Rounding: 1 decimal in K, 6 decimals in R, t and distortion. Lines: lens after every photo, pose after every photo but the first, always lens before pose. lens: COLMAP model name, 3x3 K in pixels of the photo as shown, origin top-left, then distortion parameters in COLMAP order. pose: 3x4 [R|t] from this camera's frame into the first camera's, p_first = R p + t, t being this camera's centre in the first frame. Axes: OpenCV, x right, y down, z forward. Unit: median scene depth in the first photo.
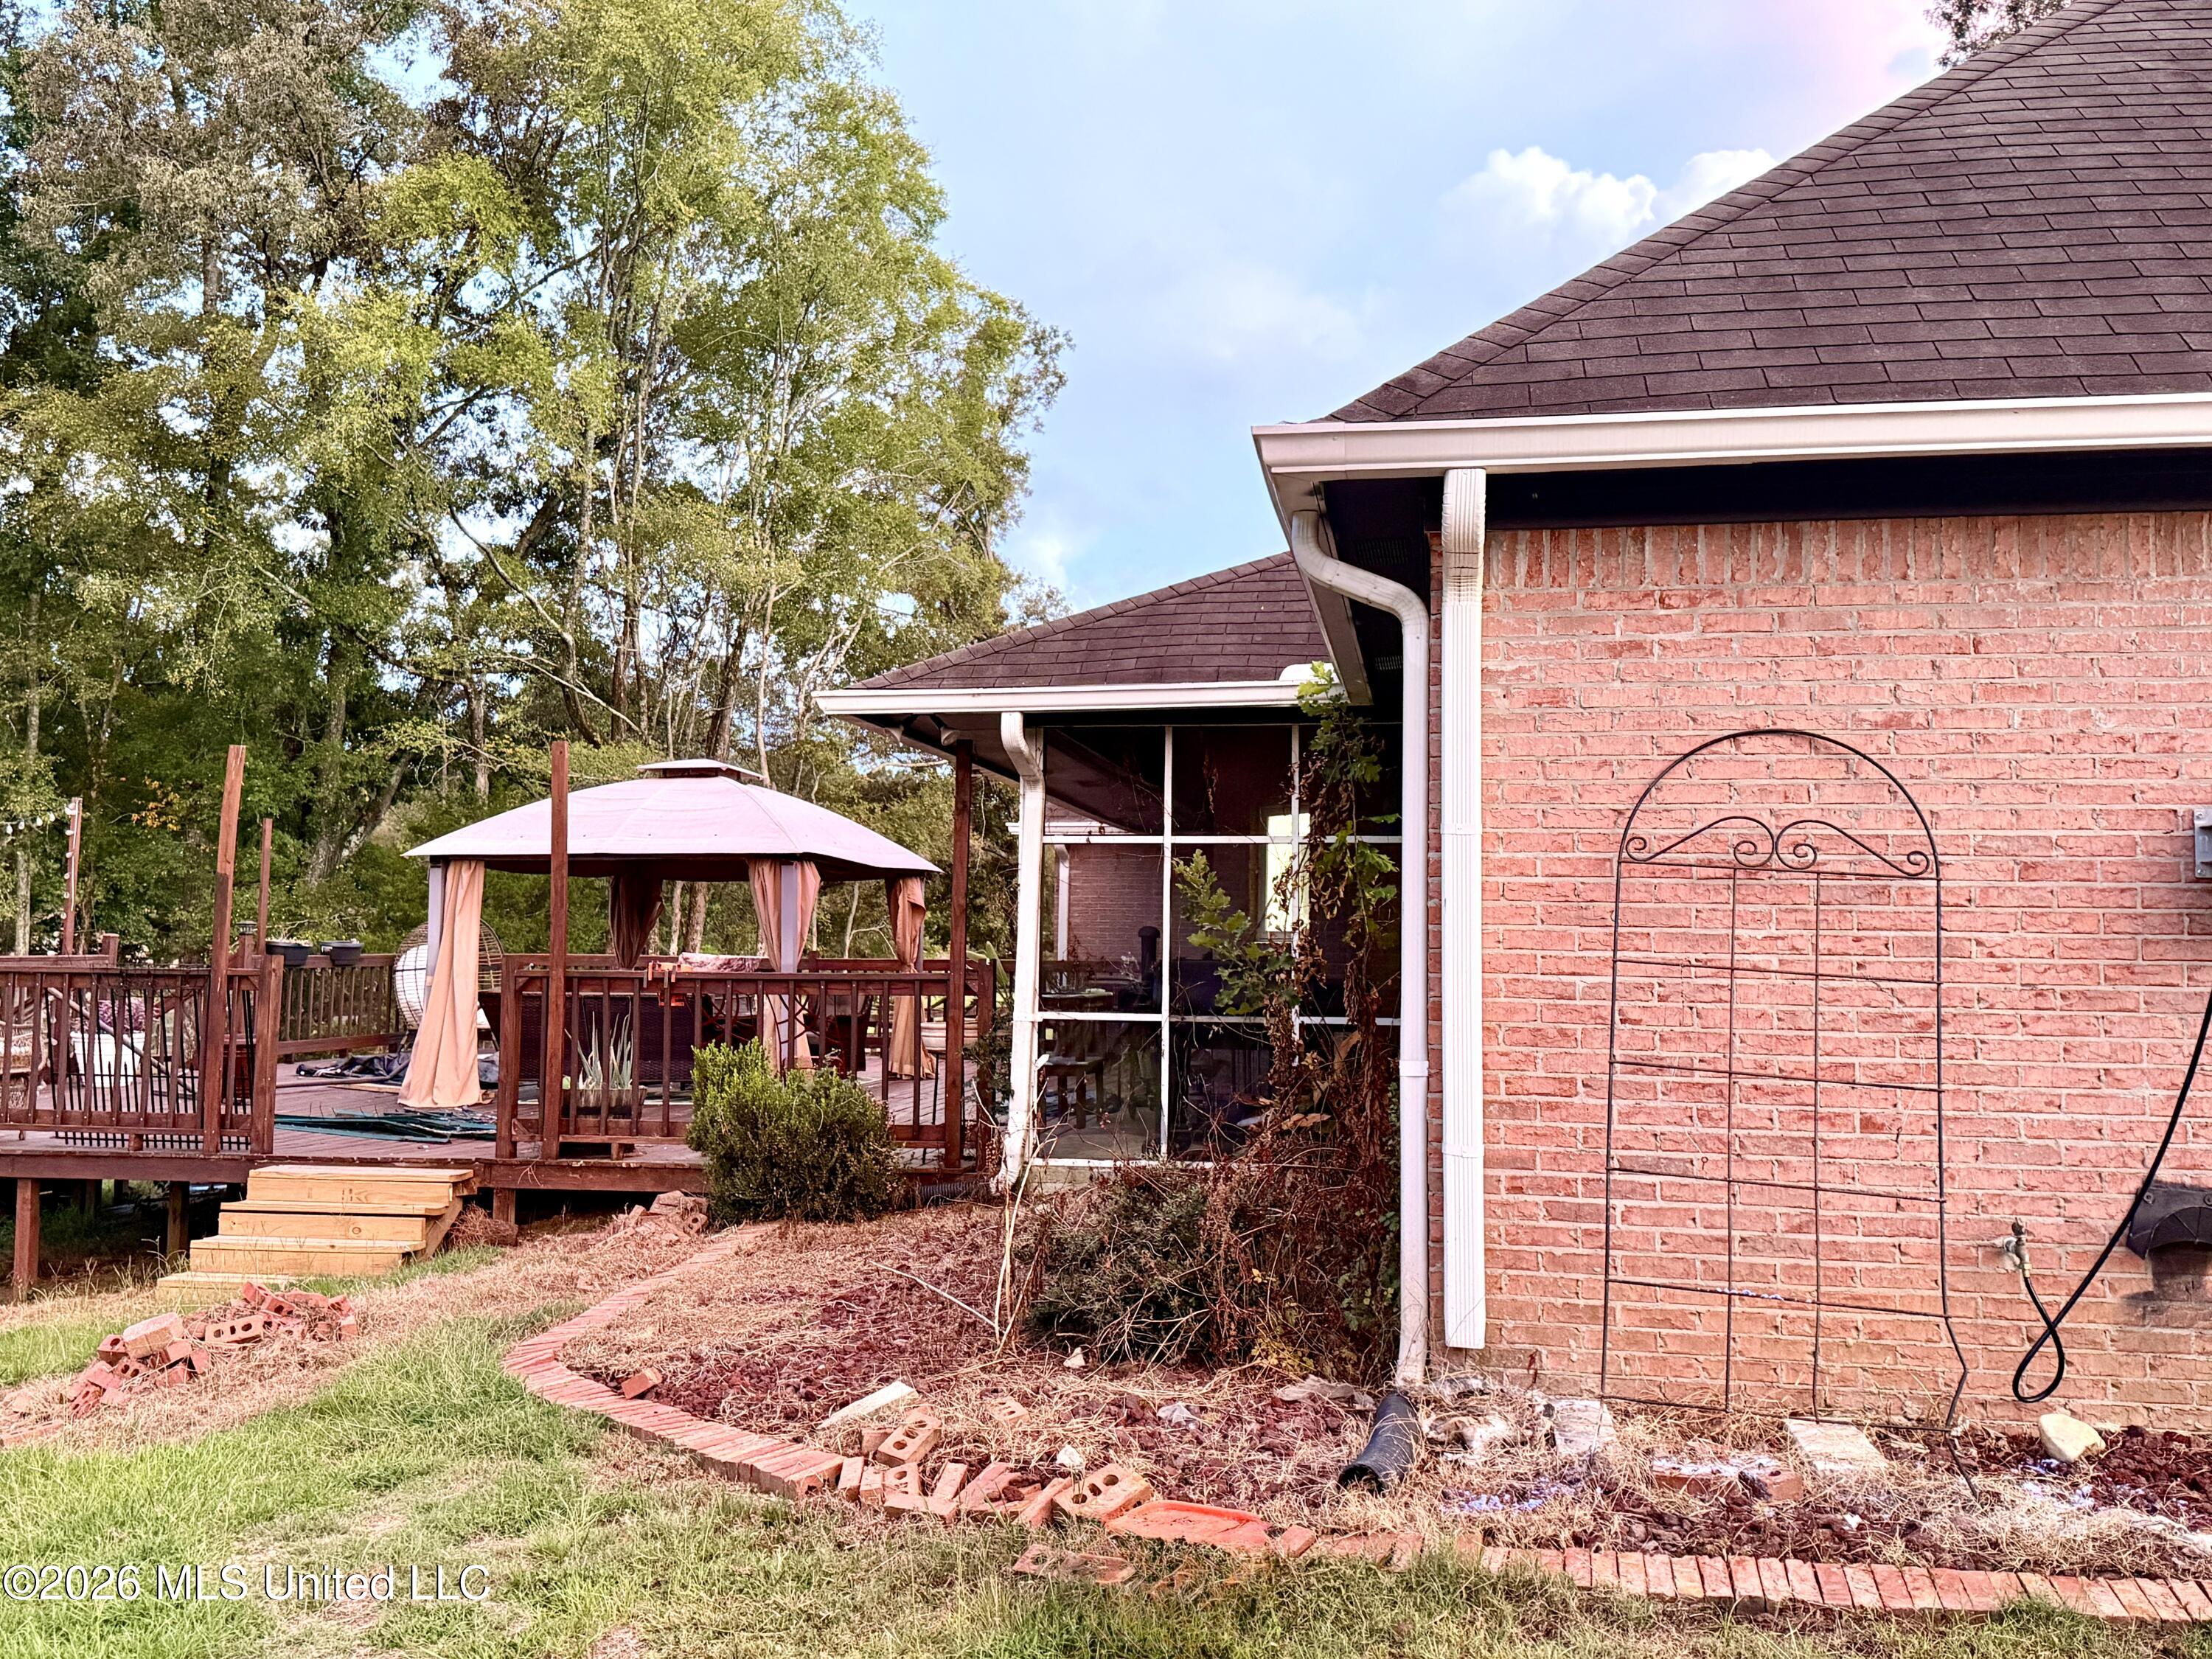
lens RADIAL K [[1973.0, 0, 1106.0], [0, 1973.0, 829.5], [0, 0, 1]] dist [0.215808, -0.409813]
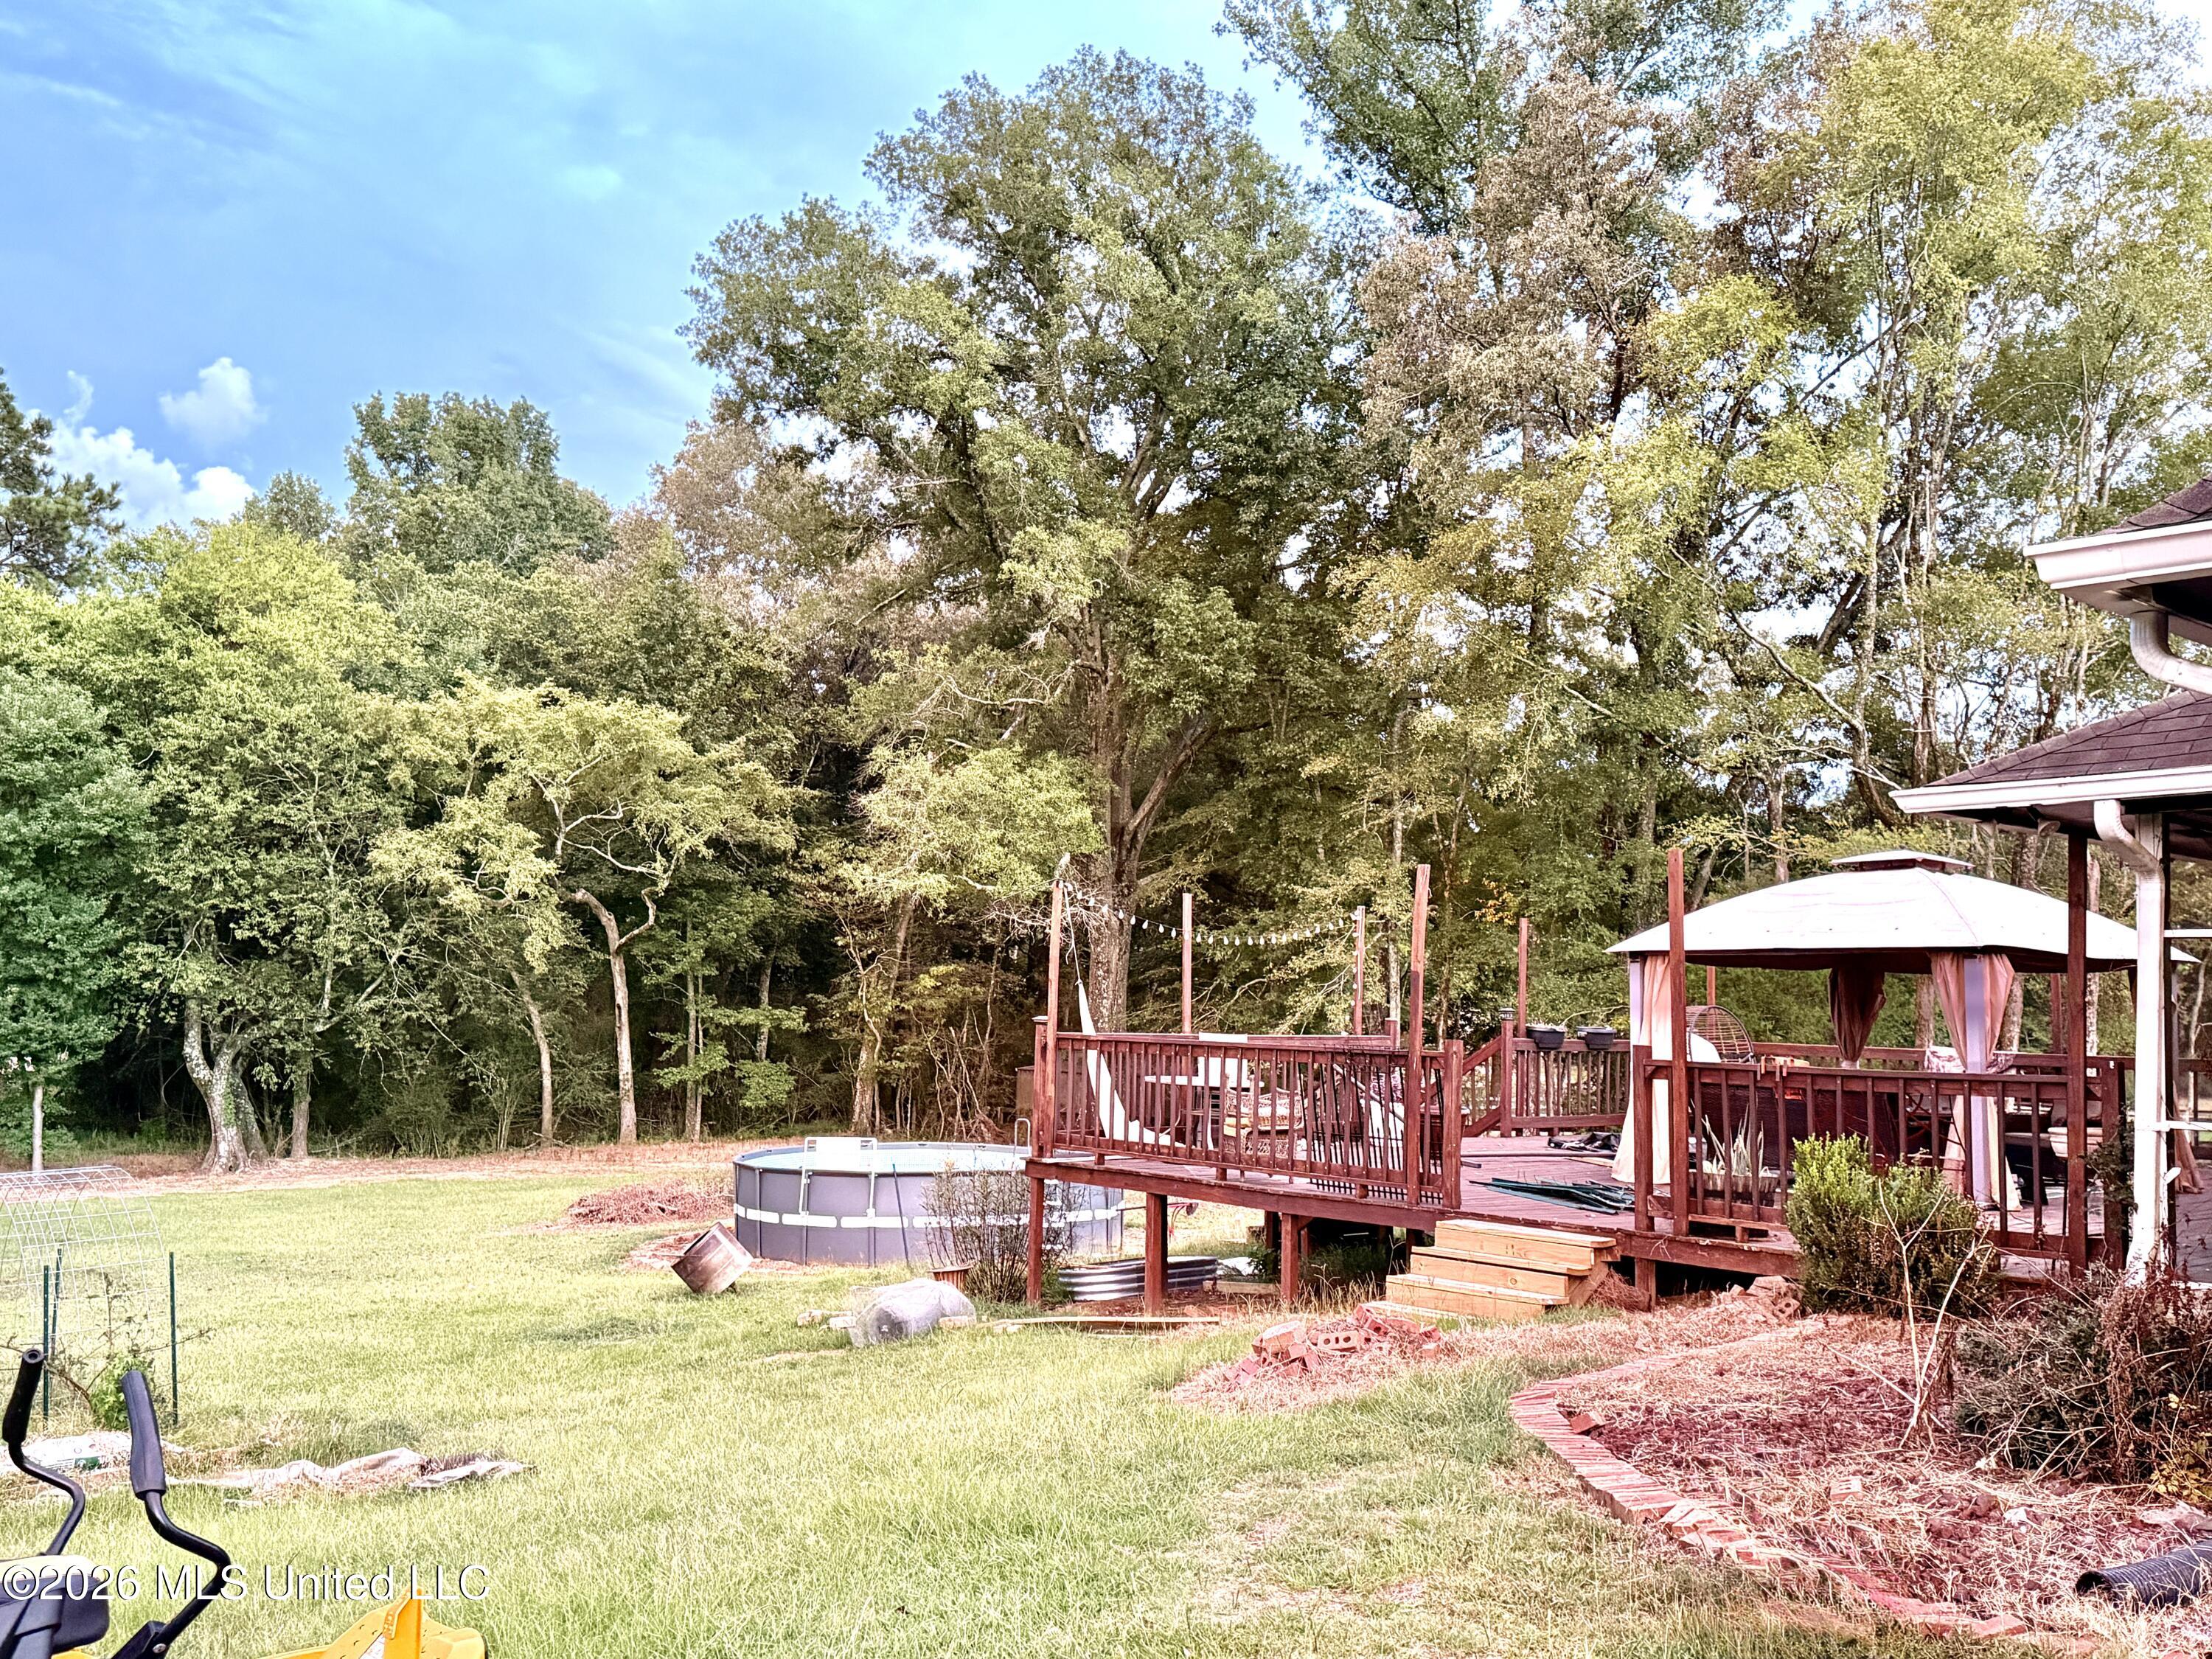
lens RADIAL K [[1973.0, 0, 1106.0], [0, 1973.0, 829.5], [0, 0, 1]] dist [0.215808, -0.409813]
pose [[0.789087, -0.050257, -0.612222, 0.147918], [0.024623, 0.998434, -0.050226, -0.007533], [0.613788, 0.024558, 0.789089, -0.050750]]
